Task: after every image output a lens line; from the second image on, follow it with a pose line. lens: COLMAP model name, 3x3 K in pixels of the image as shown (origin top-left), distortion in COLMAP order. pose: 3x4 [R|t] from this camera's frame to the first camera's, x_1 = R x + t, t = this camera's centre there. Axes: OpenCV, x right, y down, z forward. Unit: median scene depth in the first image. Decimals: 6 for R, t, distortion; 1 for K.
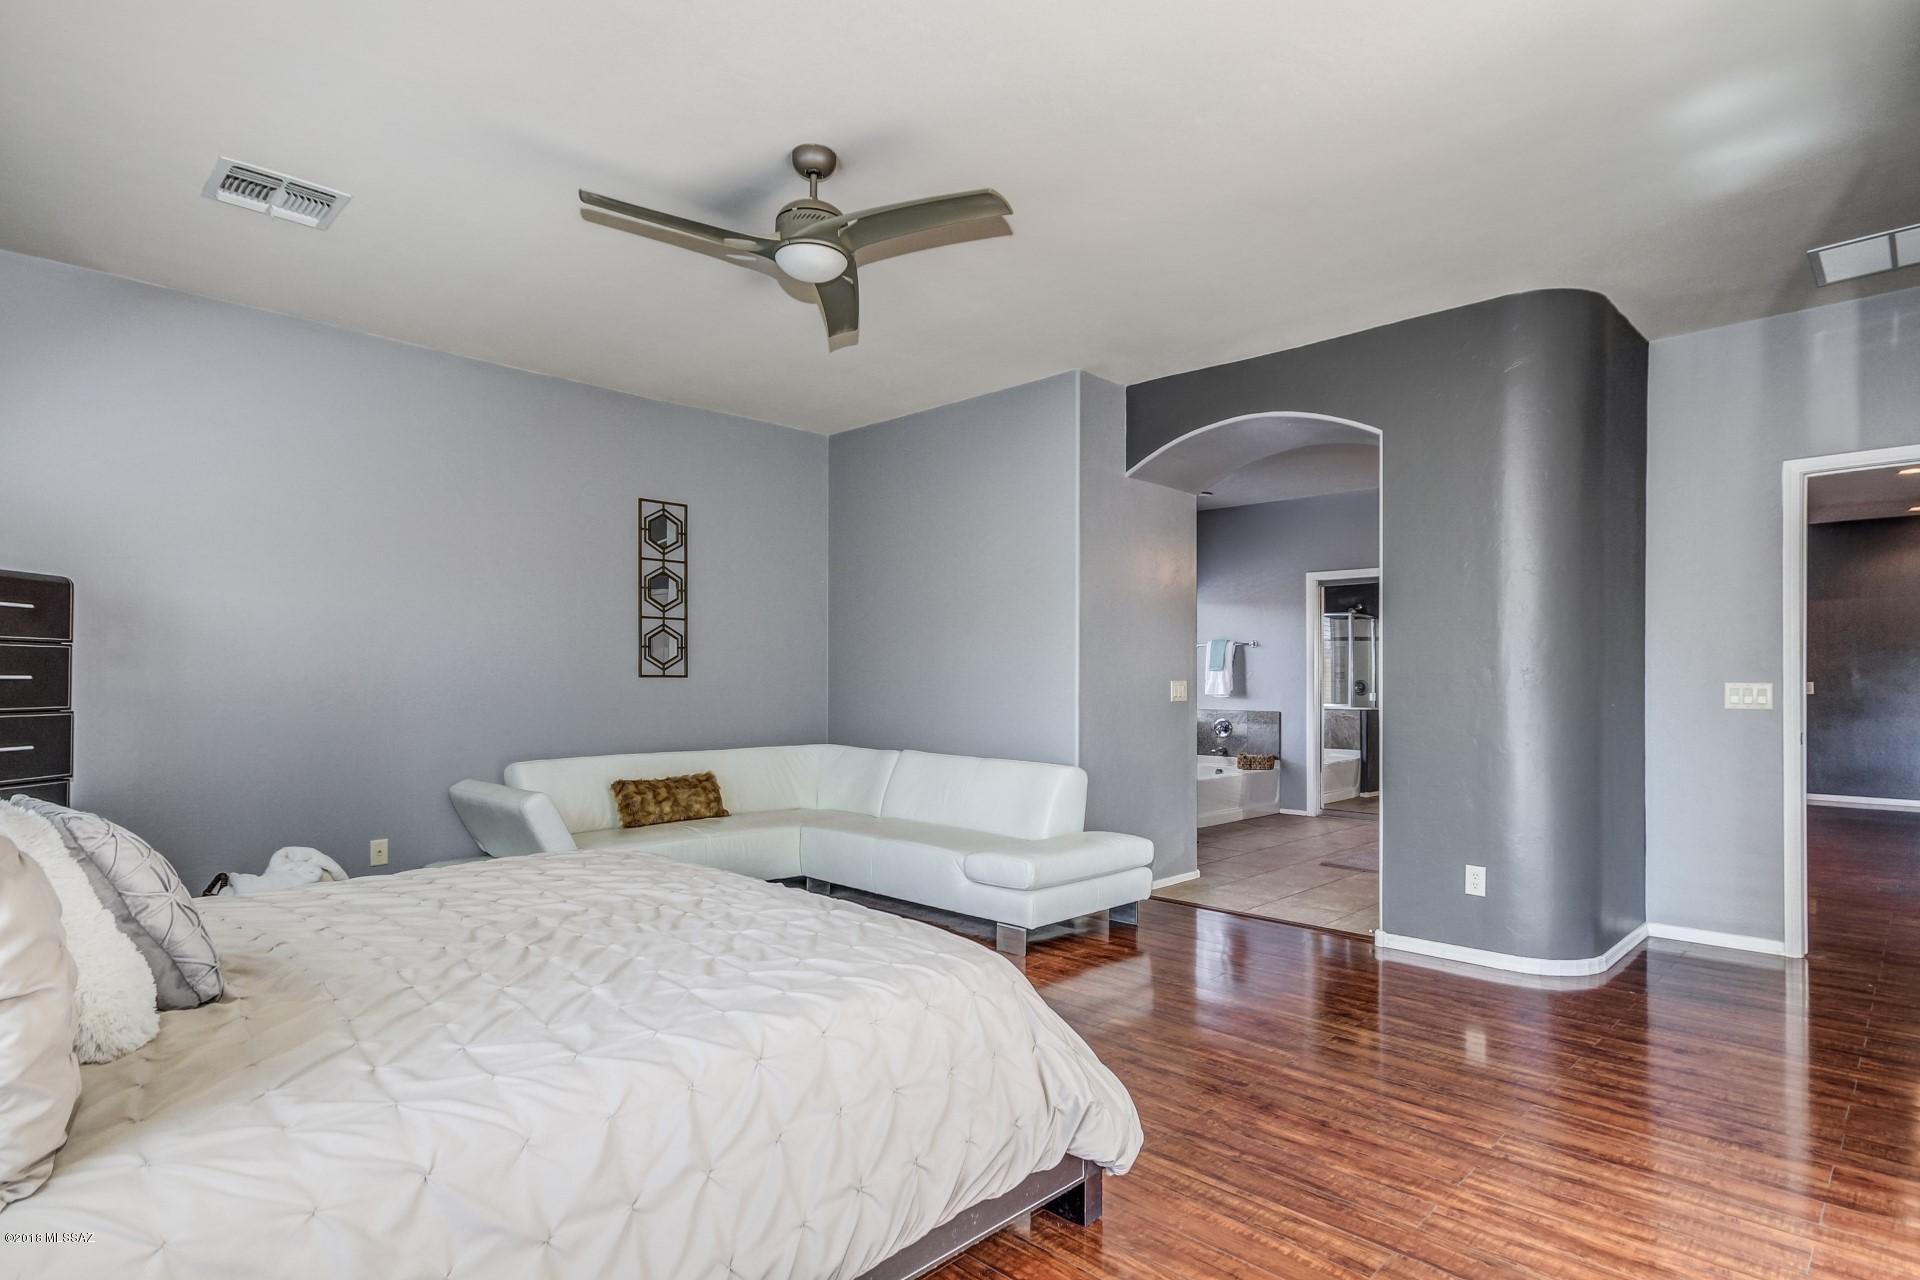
lens RADIAL K [[1017.2, 0, 959.2], [0, 1017.2, 645.7], [0, 0, 1]] dist [0.024325, -0.002469]
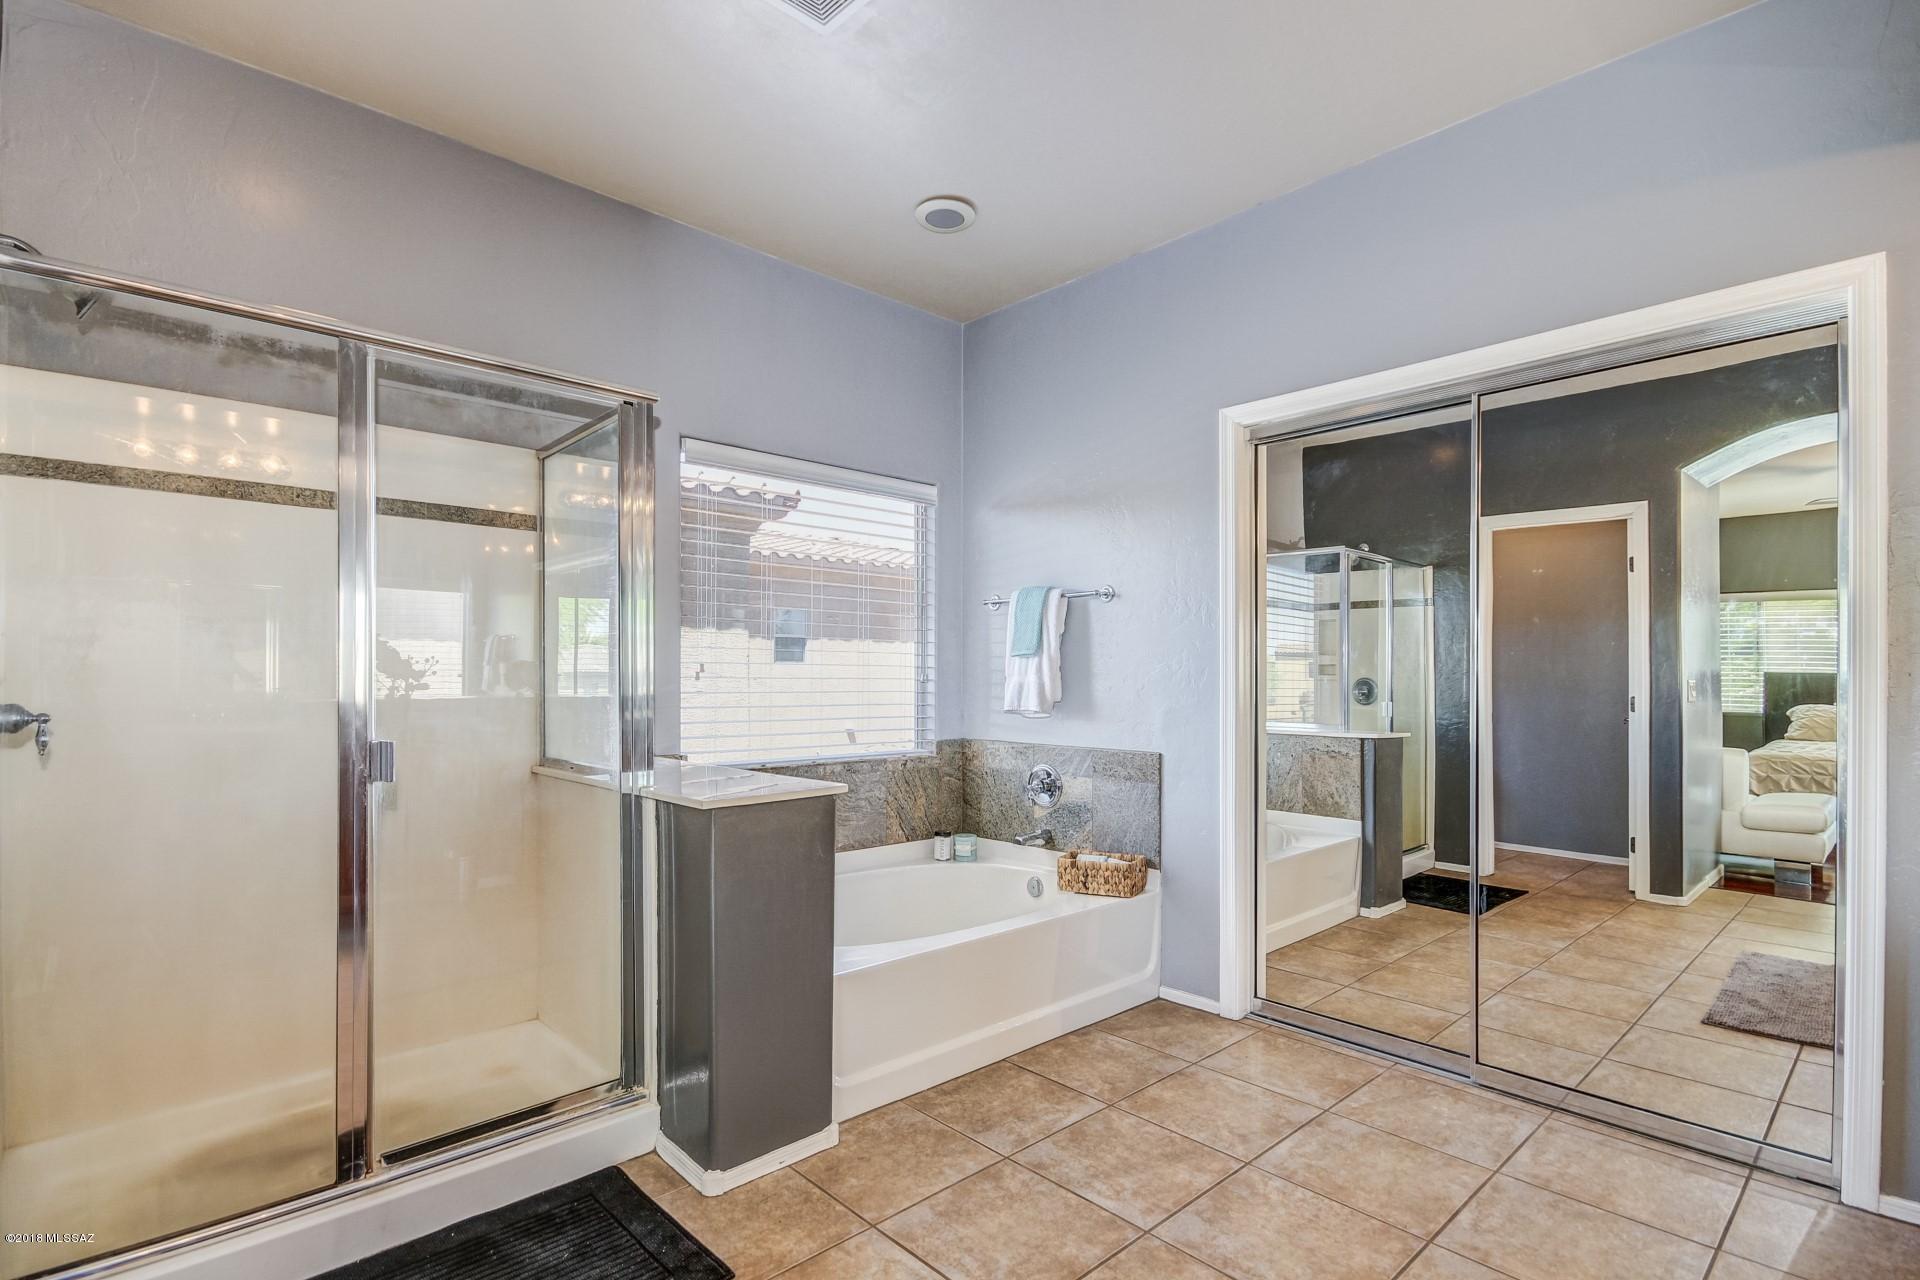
lens RADIAL K [[916.8, 0, 960.4], [0, 916.8, 659.6], [0, 0, 1]] dist [0.019975, -0.006435]
pose [[0.998796, -0.008114, -0.048383, 0.244796], [0.008777, 0.999870, 0.013499, 0.020186], [0.048267, -0.013907, 0.998738, 0.605026]]
